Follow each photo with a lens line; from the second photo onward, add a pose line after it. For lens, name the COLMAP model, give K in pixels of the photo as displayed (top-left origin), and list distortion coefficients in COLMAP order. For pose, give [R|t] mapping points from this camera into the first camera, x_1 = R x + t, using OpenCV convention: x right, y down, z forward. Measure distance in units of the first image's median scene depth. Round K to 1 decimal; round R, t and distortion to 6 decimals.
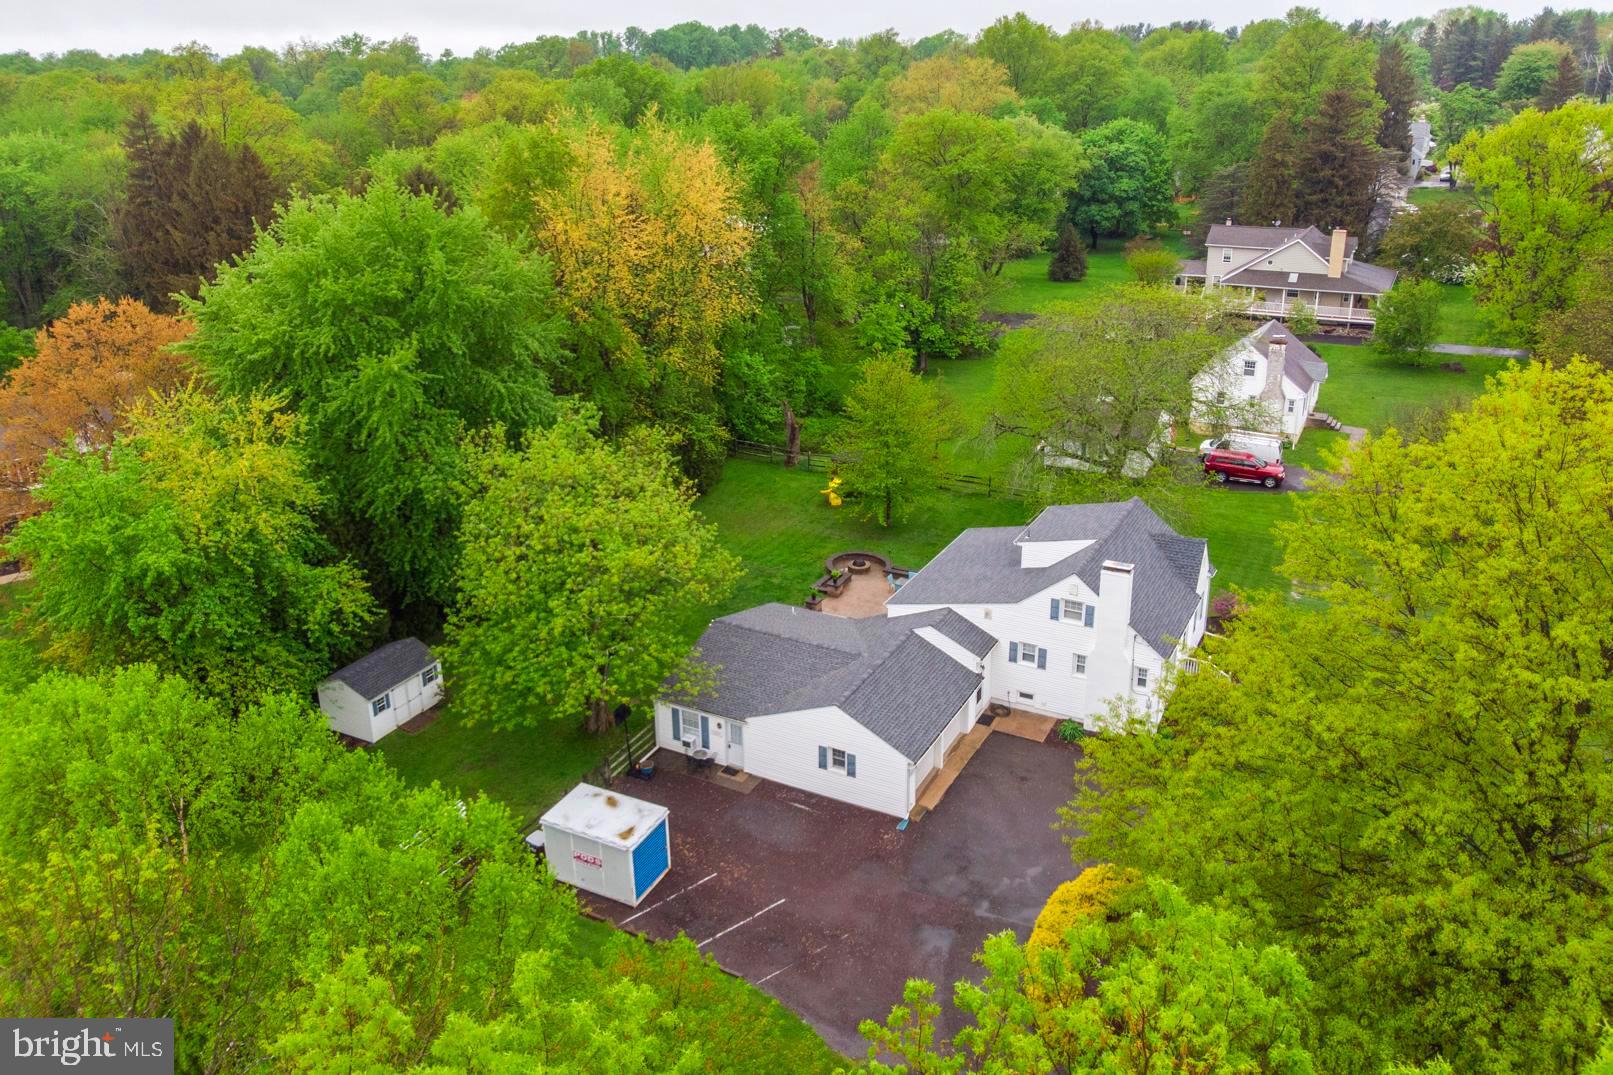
lens RADIAL K [[1217.3, 0, 800.9], [0, 1217.3, 473.4], [0, 0, 1]] dist [-0.005605, 0.003441]
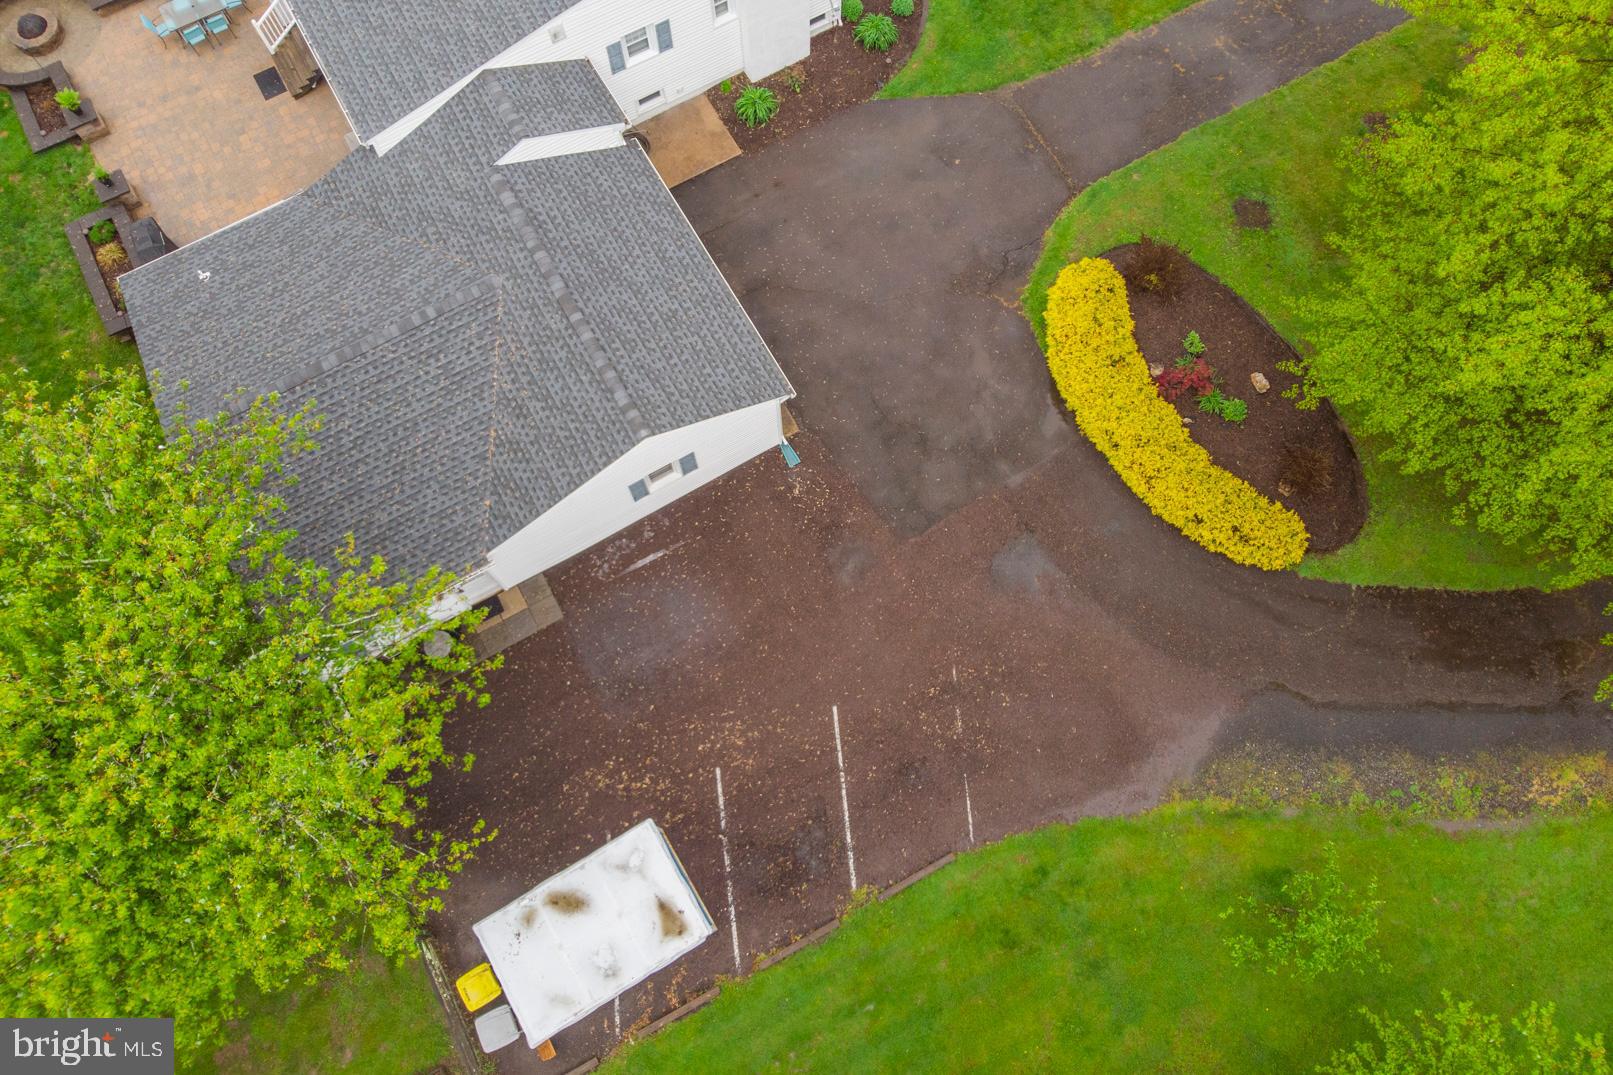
lens RADIAL K [[1217.3, 0, 800.9], [0, 1217.3, 473.4], [0, 0, 1]] dist [-0.005605, 0.003441]
pose [[0.535044, -0.793174, 0.290867, -0.089891], [0.282929, 0.492641, 0.822955, -0.191229], [-0.796040, -0.358022, 0.487997, 0.612350]]
